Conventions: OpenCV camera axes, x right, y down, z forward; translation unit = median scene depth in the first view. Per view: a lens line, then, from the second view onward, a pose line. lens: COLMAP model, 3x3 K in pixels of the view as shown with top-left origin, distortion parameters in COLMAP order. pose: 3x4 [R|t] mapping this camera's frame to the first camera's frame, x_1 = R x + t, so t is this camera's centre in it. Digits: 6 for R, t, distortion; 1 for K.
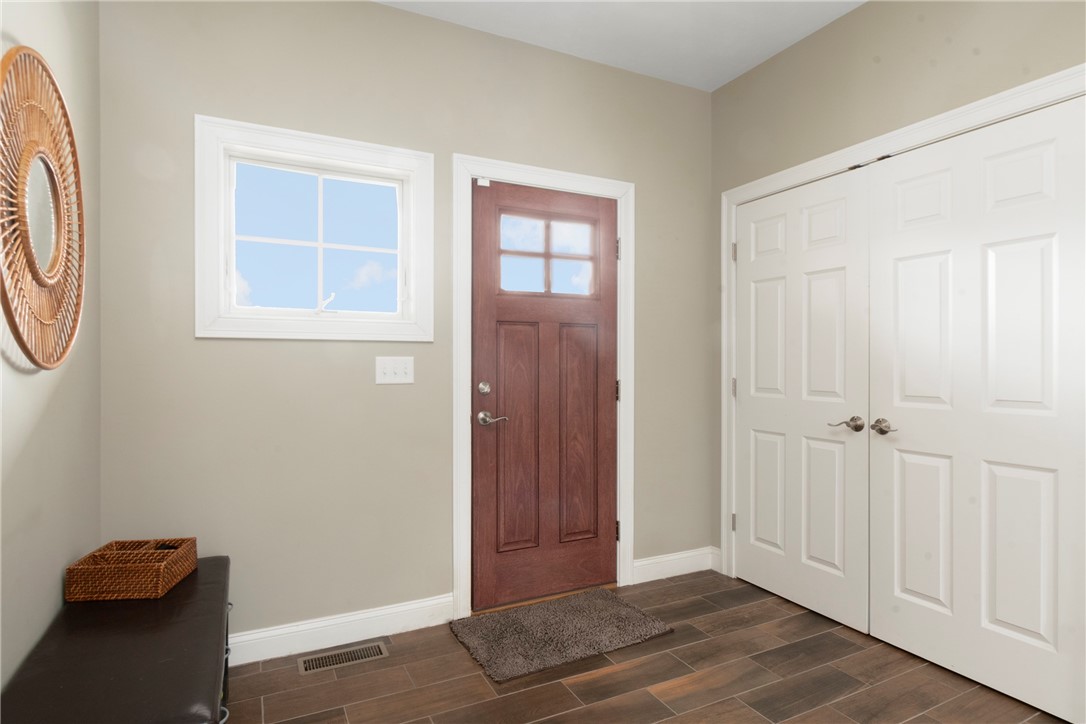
lens RADIAL K [[577.5, 0, 542.3], [0, 577.5, 360.5], [0, 0, 1]] dist [0.002608, -0.001517]
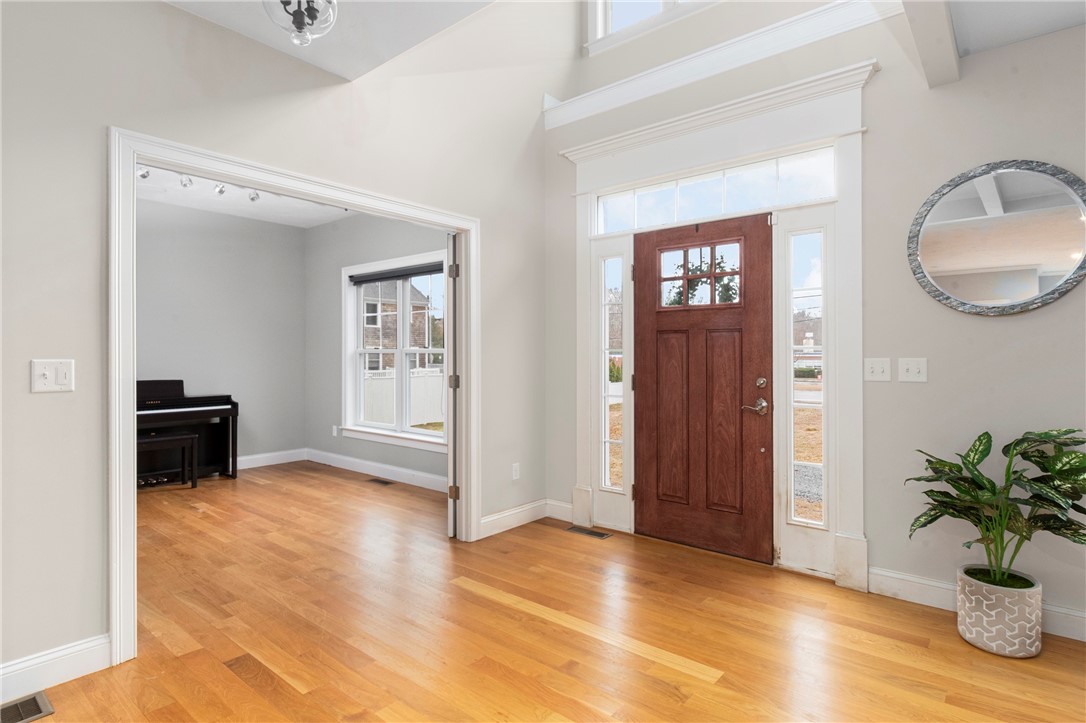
lens RADIAL K [[577.5, 0, 535.1], [0, 577.5, 355.6], [0, 0, 1]] dist [0.002608, -0.001517]
pose [[0.385896, -0.002052, -0.922540, 1.020281], [0.000740, 0.999998, -0.001915, -0.006751], [0.922542, 0.000056, 0.385897, 0.189405]]
